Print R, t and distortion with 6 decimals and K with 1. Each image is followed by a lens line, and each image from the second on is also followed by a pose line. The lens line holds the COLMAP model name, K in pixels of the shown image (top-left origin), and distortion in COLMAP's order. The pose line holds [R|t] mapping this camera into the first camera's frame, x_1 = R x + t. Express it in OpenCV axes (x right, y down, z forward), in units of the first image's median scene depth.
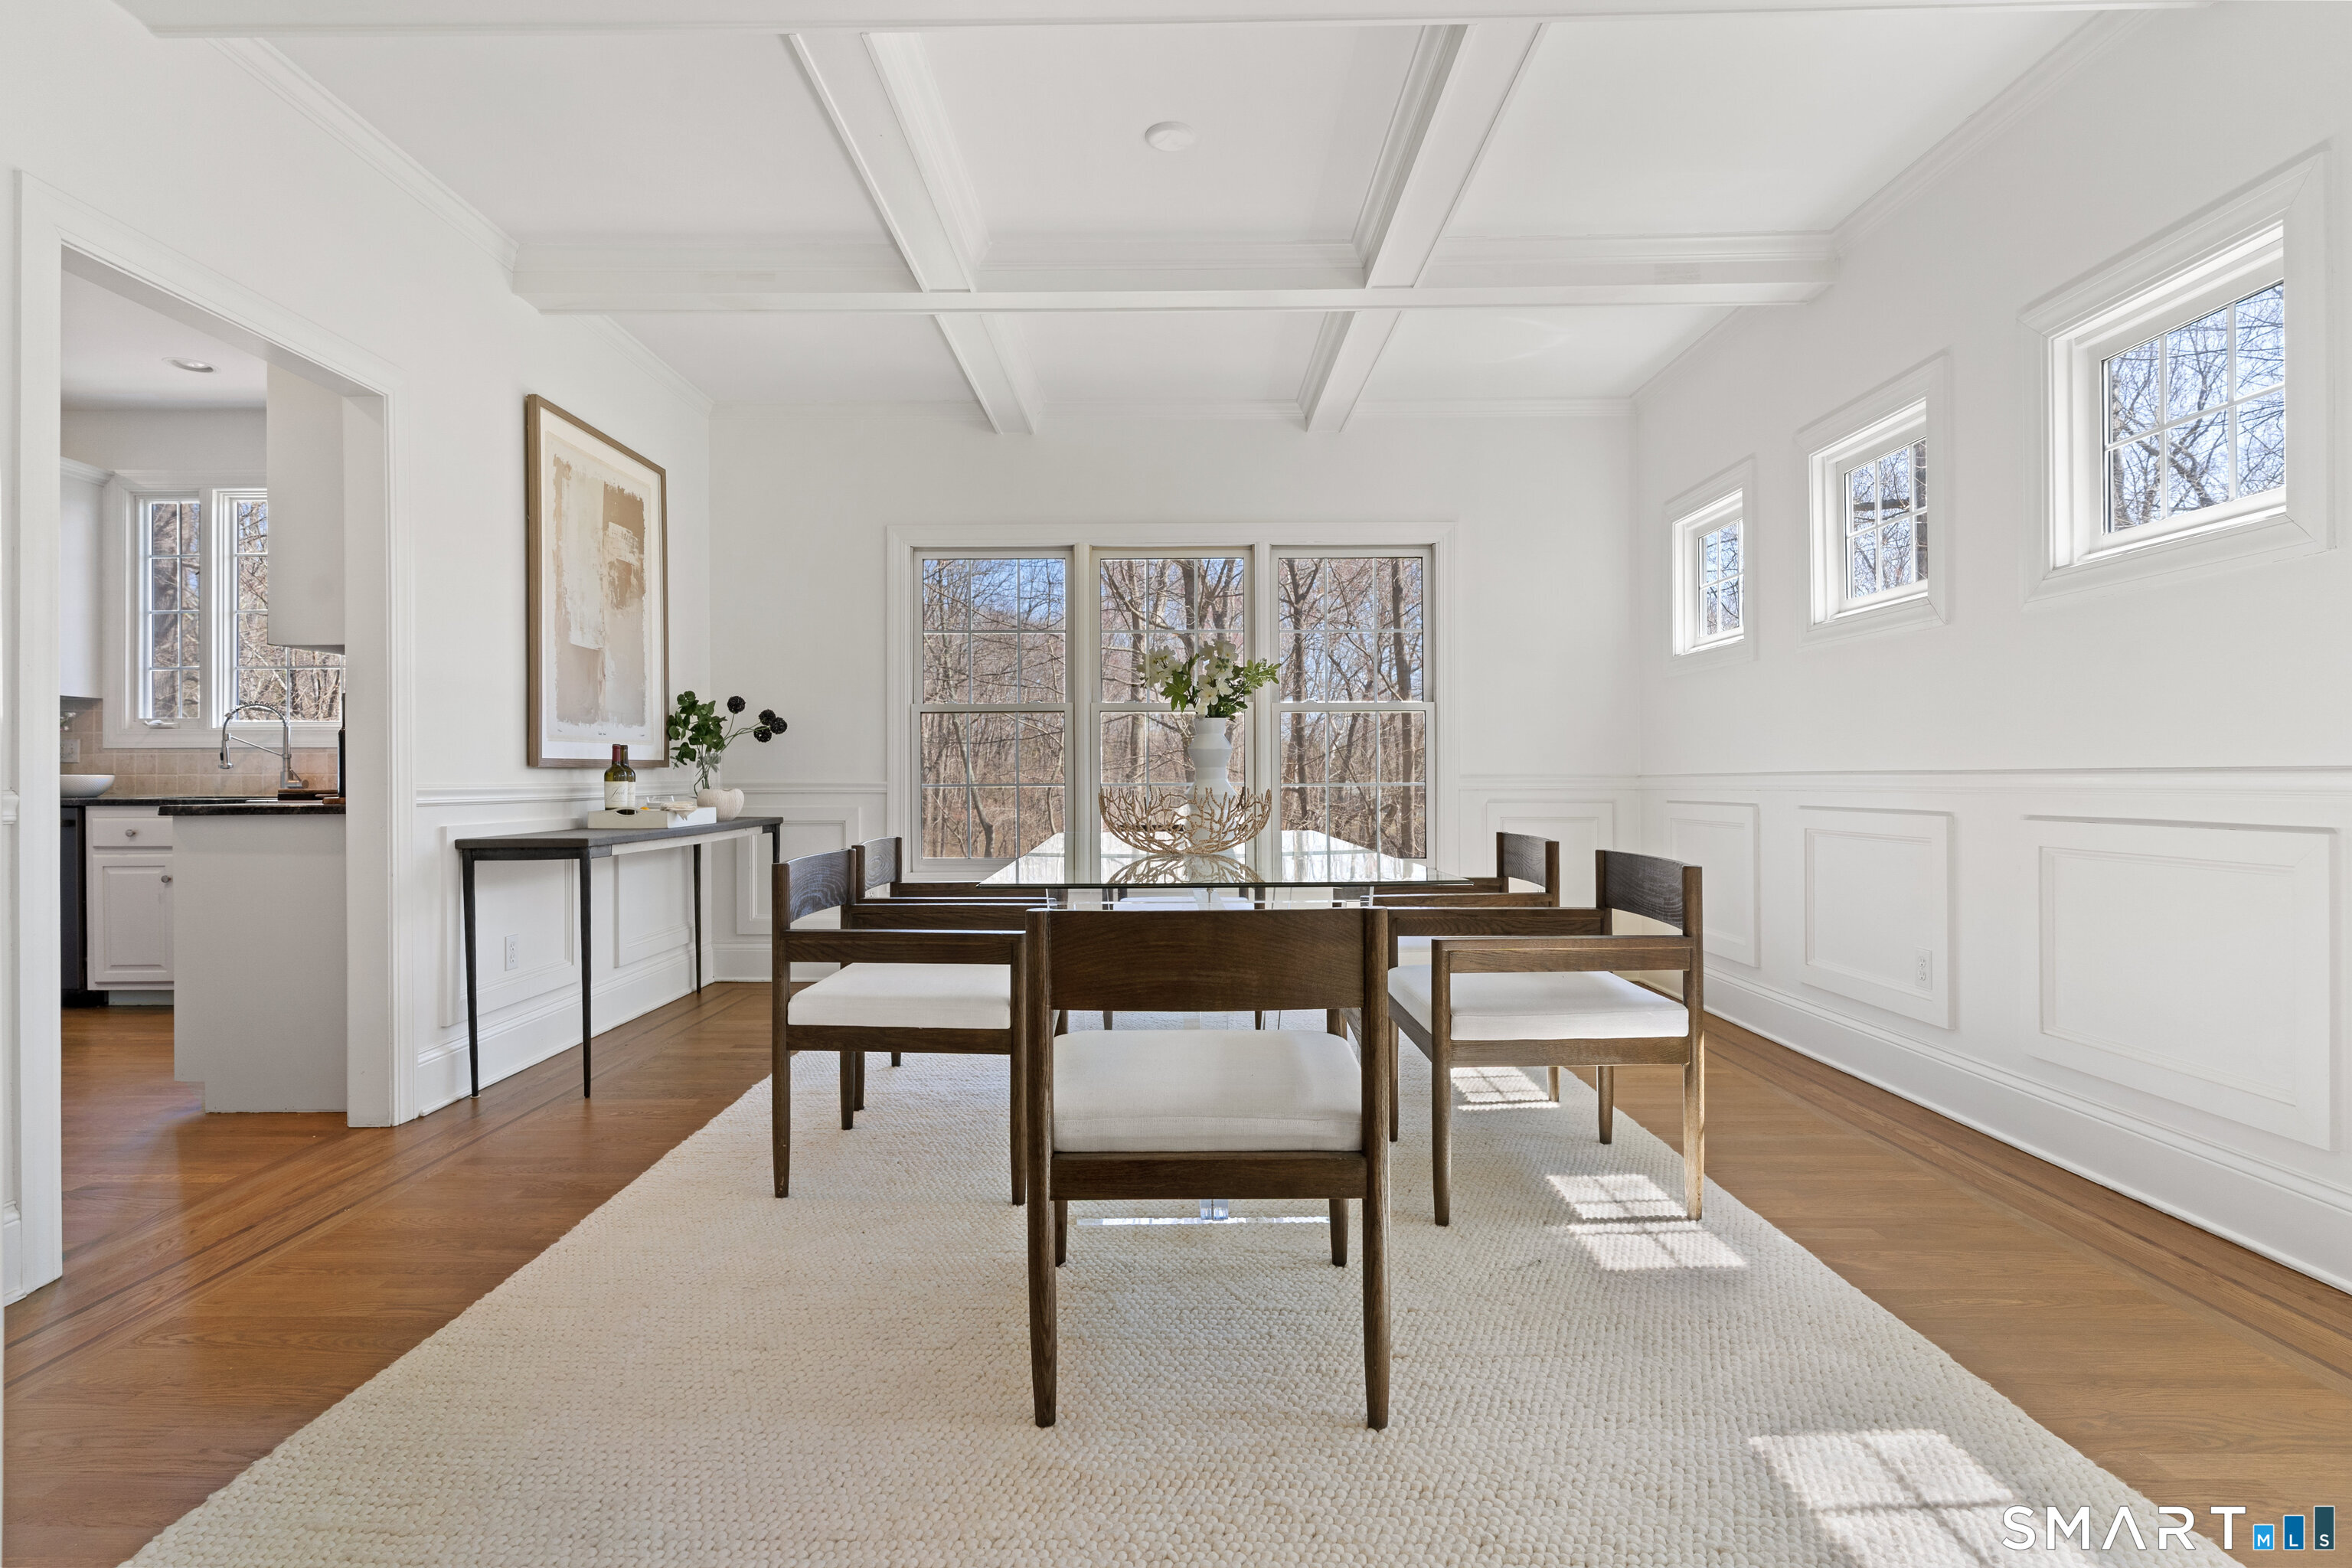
lens RADIAL K [[1136.4, 0, 1169.4], [0, 1136.4, 777.9], [0, 0, 1]] dist [0.001783, -0.000159]
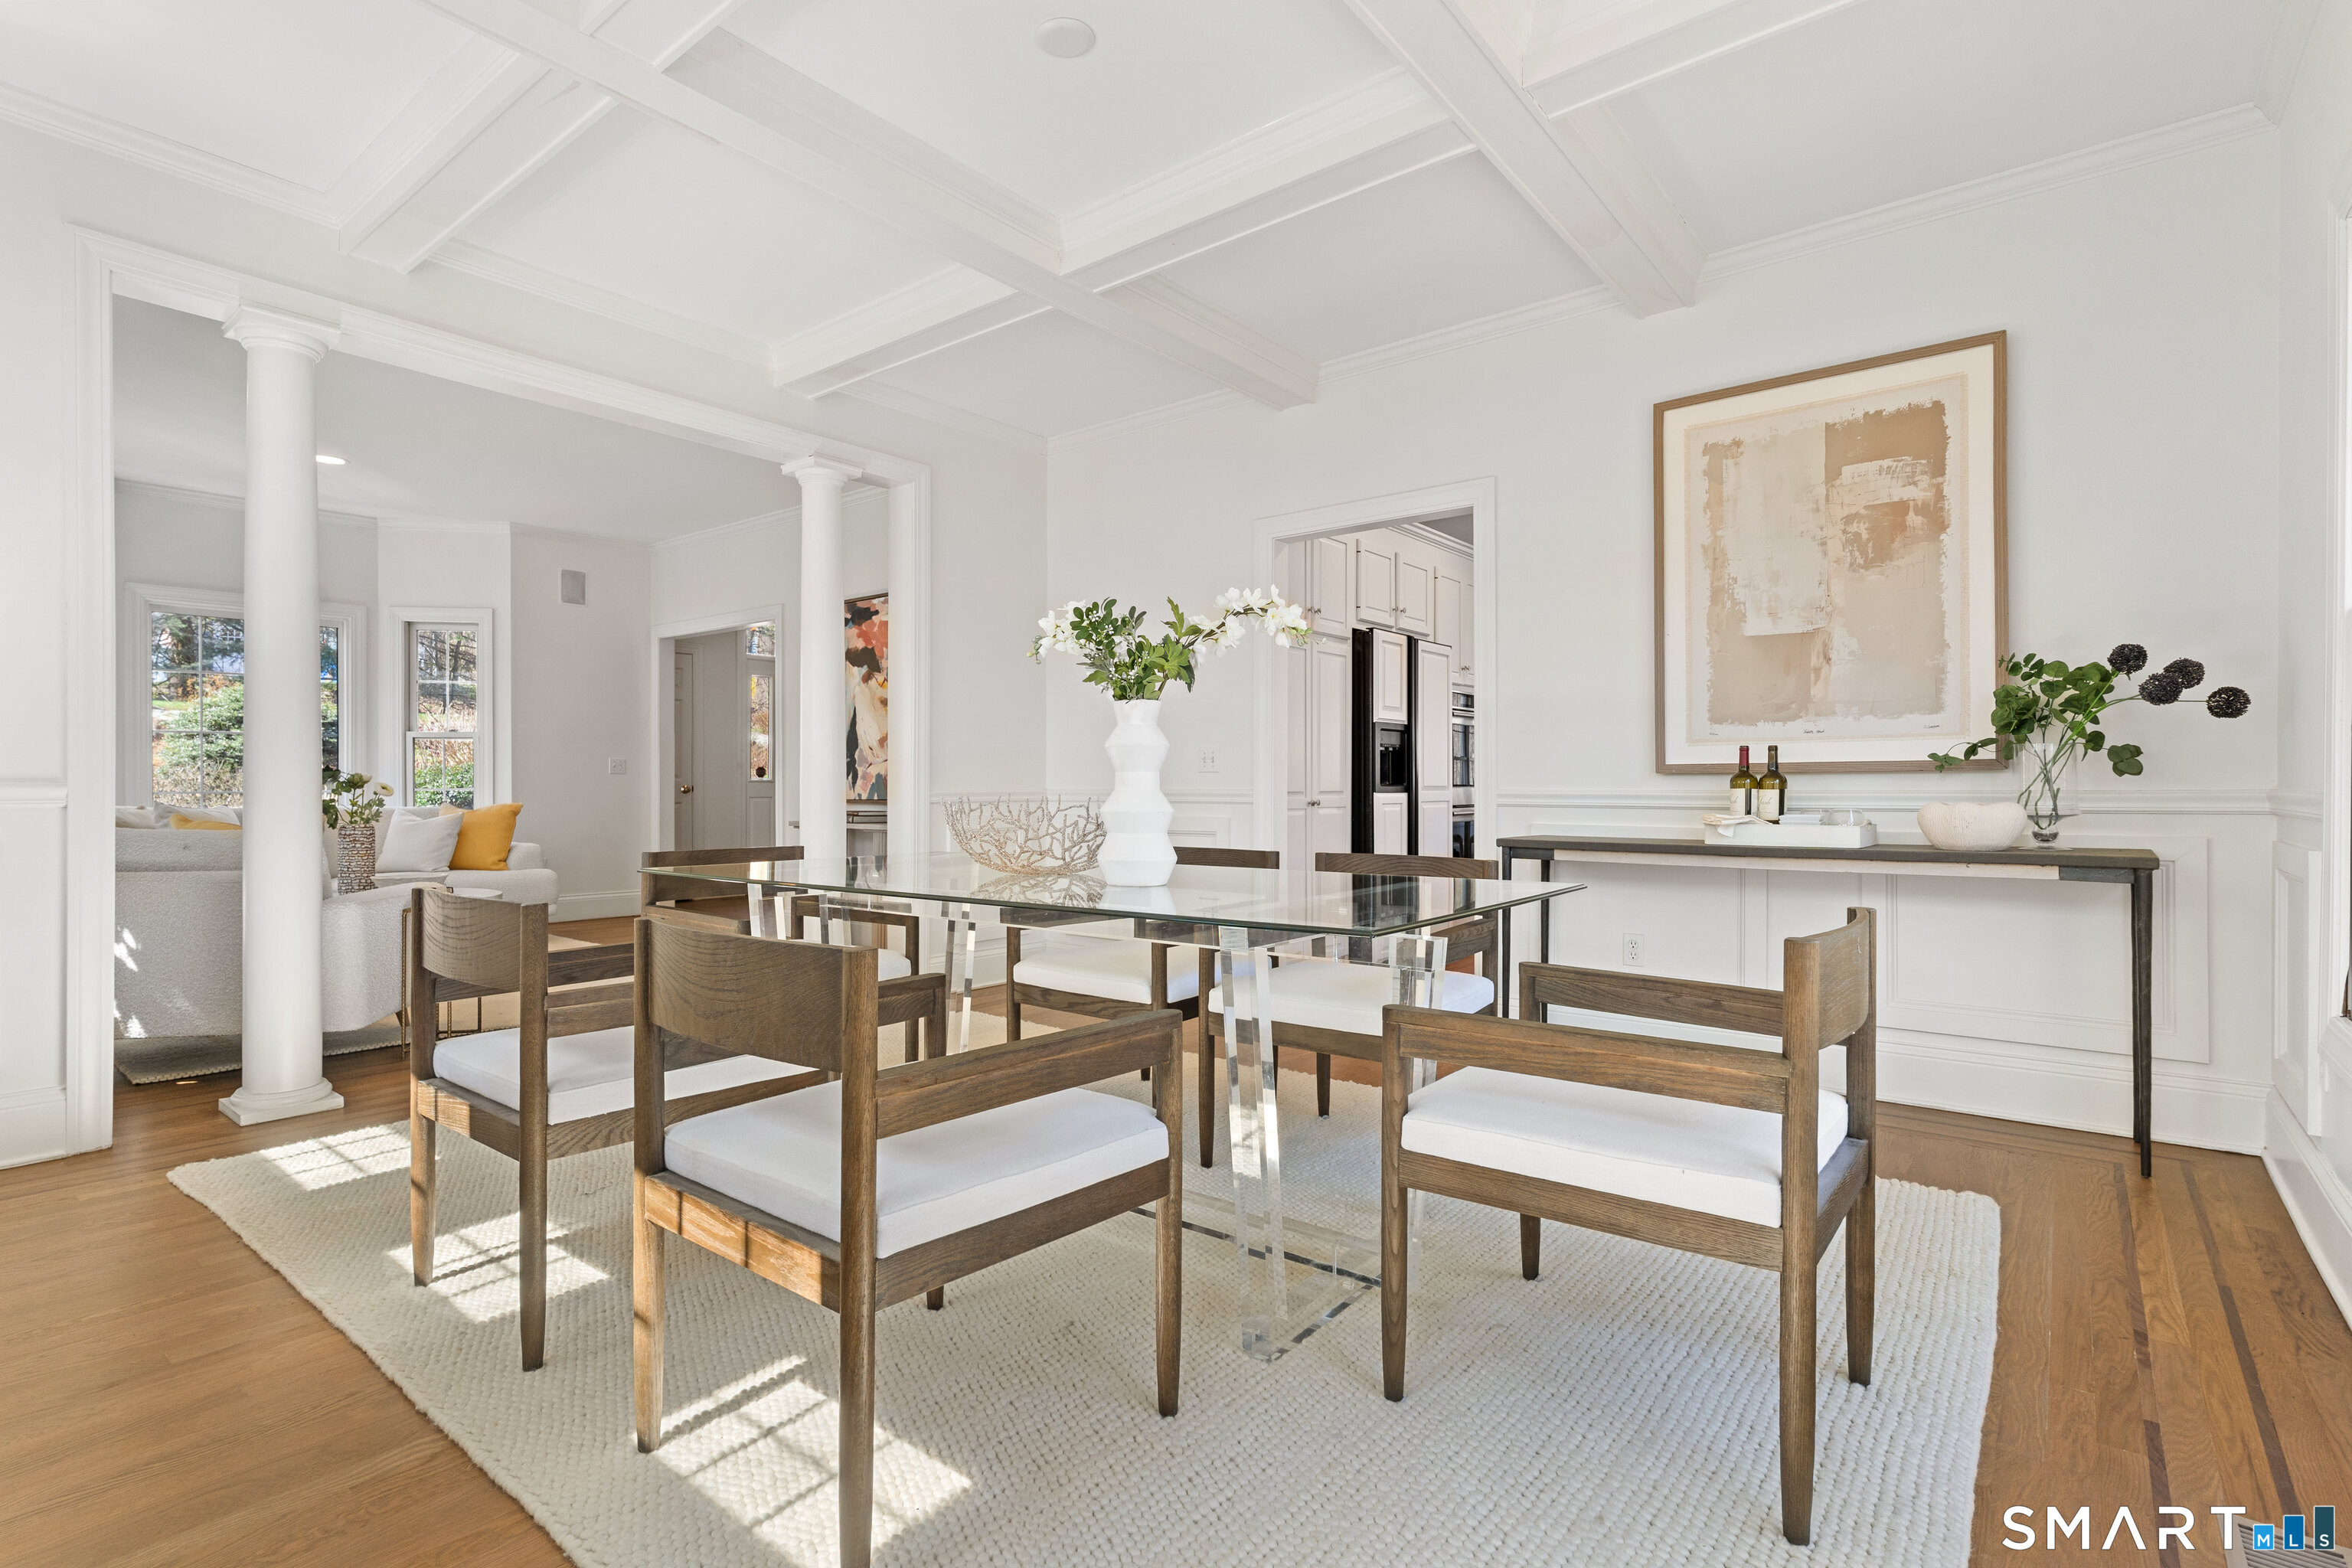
lens RADIAL K [[1136.4, 0, 1169.4], [0, 1136.4, 777.9], [0, 0, 1]] dist [0.001783, -0.000159]
pose [[-0.625614, 0.000366, -0.780133, 0.472014], [0.008227, 0.999947, -0.006128, -0.002740], [0.780090, -0.010252, -0.625584, 1.205322]]
